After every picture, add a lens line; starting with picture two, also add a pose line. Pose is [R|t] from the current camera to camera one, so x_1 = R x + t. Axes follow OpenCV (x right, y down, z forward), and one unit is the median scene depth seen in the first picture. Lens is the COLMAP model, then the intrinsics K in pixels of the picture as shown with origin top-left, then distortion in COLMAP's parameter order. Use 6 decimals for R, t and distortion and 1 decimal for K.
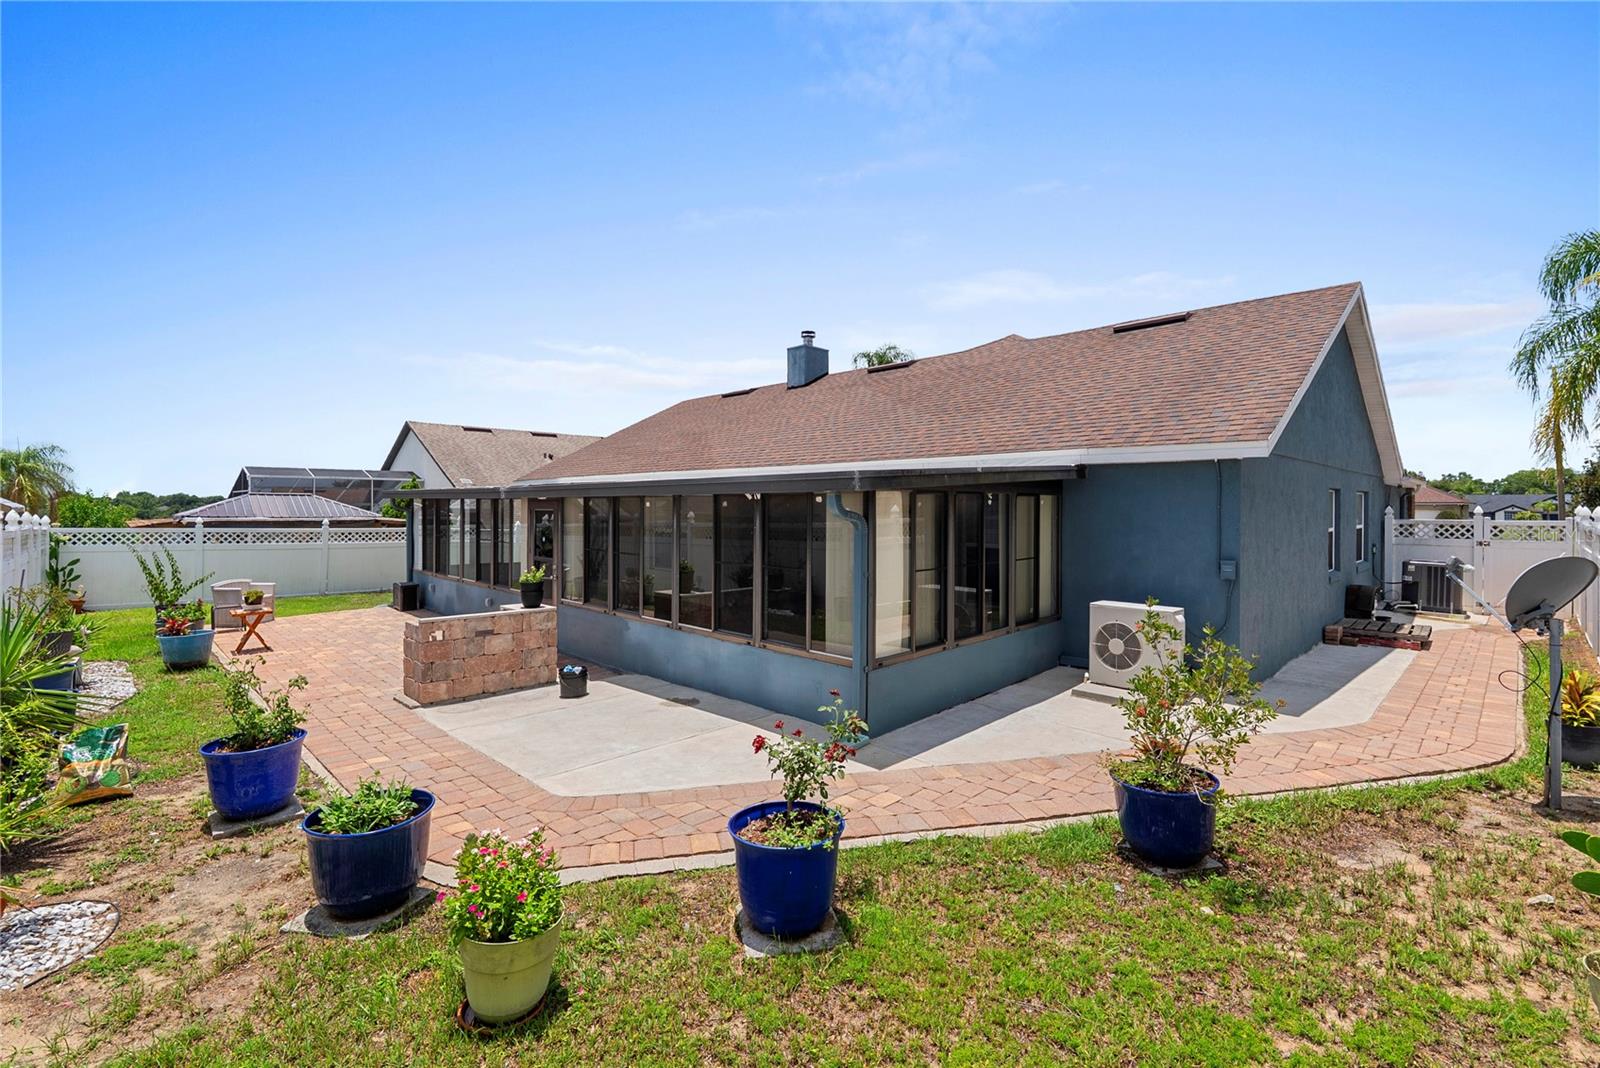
lens RADIAL K [[717.0, 0, 806.6], [0, 717.0, 523.3], [0, 0, 1]] dist [-0.005547, -0.000834]
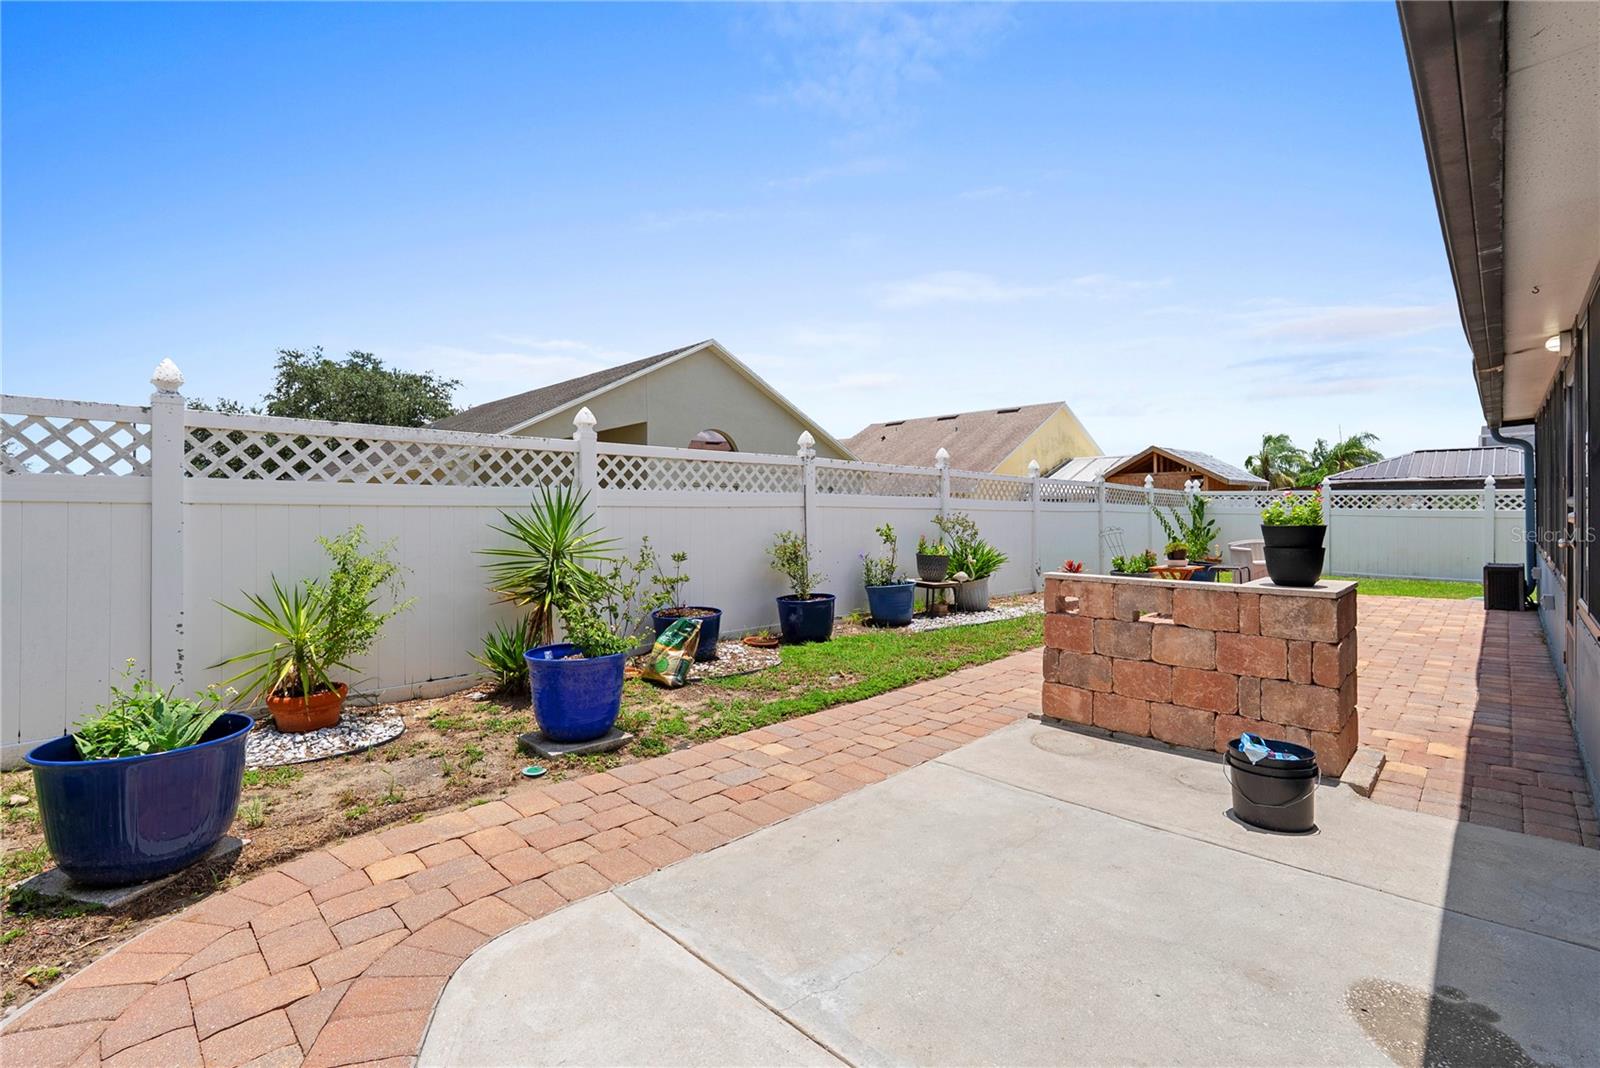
lens RADIAL K [[717.0, 0, 806.6], [0, 717.0, 519.6], [0, 0, 1]] dist [-0.005547, -0.000834]
pose [[0.023901, 0.017591, -0.999560, 0.042139], [-0.012181, 0.999776, 0.017304, 0.078111], [0.999640, 0.011762, 0.024110, 0.737122]]
